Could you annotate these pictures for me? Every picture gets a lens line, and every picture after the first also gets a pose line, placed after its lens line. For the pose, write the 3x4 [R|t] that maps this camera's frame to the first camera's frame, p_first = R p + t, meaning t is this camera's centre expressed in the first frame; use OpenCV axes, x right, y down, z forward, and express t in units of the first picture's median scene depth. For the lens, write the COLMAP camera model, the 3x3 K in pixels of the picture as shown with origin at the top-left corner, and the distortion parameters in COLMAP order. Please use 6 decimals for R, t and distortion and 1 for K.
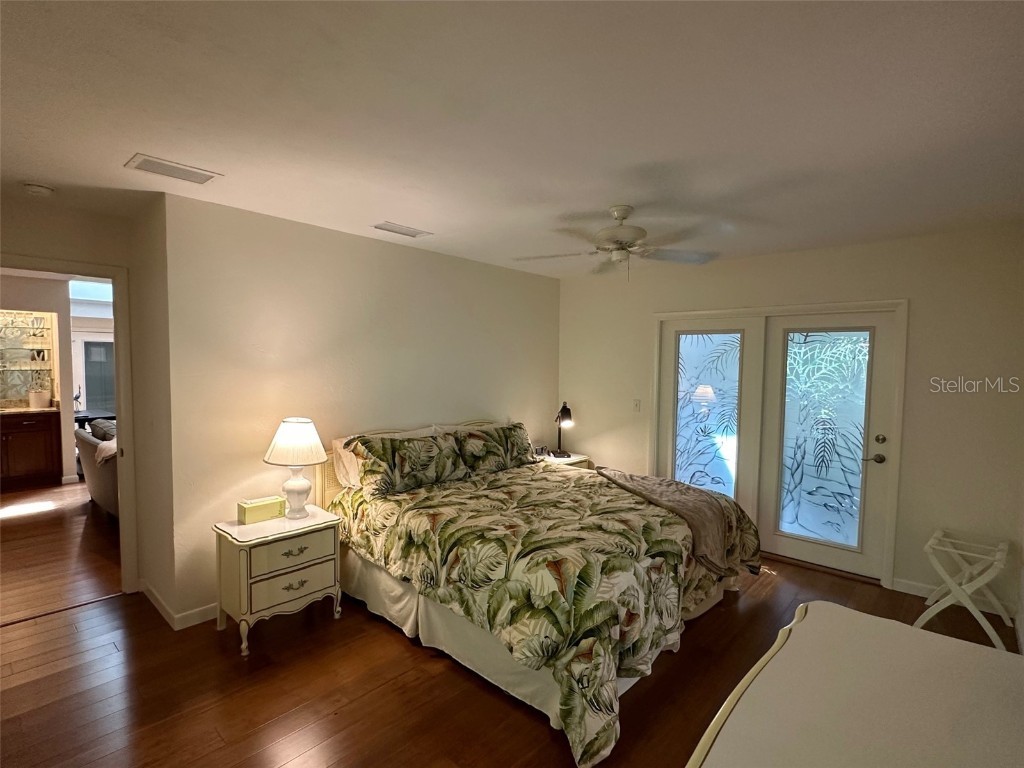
lens RADIAL K [[508.1, 0, 509.8], [0, 508.1, 382.8], [0, 0, 1]] dist [0.005696, 0.001280]
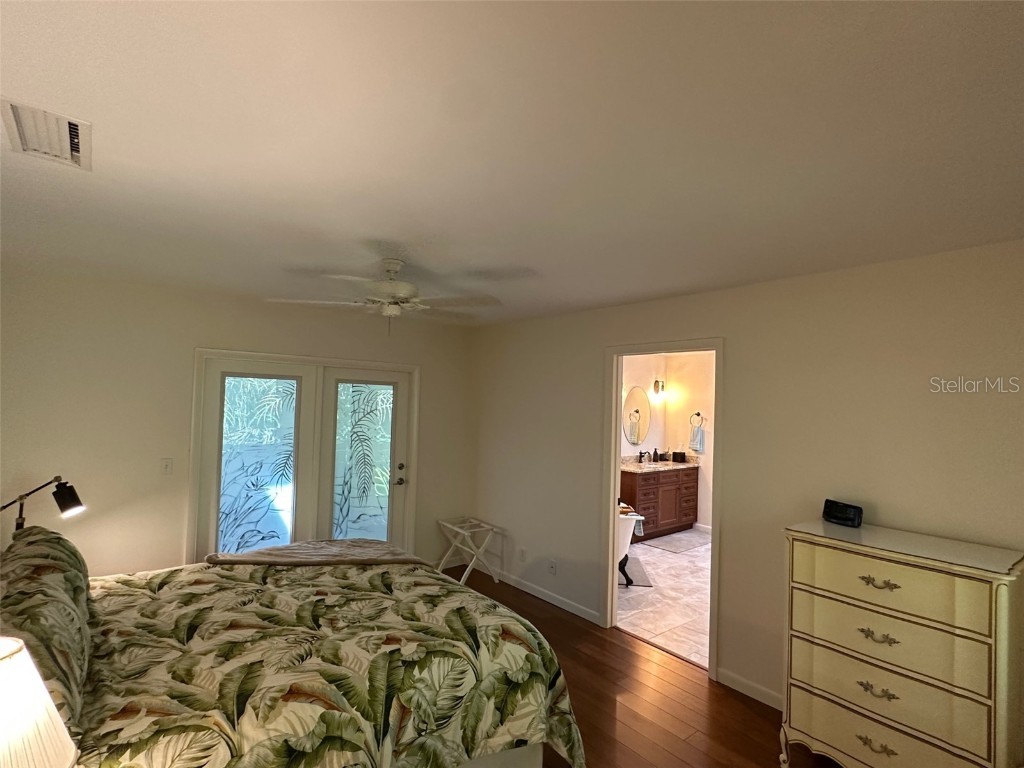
lens RADIAL K [[508.1, 0, 506.9], [0, 508.1, 387.9], [0, 0, 1]] dist [0.005696, 0.001280]
pose [[0.151907, 0.021605, 0.988159, -0.608398], [0.015136, 0.999593, -0.024181, -0.065803], [-0.988279, 0.018630, 0.151518, 0.568215]]
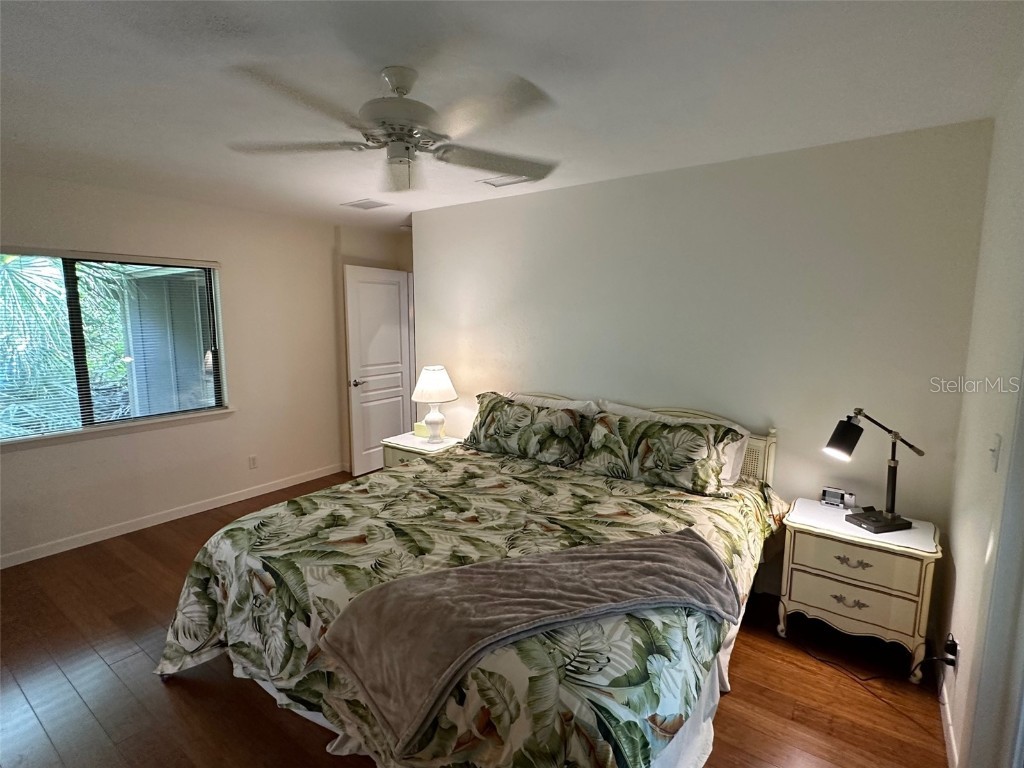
lens RADIAL K [[508.1, 0, 501.6], [0, 508.1, 385.8], [0, 0, 1]] dist [0.005696, 0.001280]
pose [[0.095518, 0.114419, -0.988830, 0.780234], [-0.044866, 0.992857, 0.110551, -0.027120], [0.994416, 0.033805, 0.099969, 0.941052]]
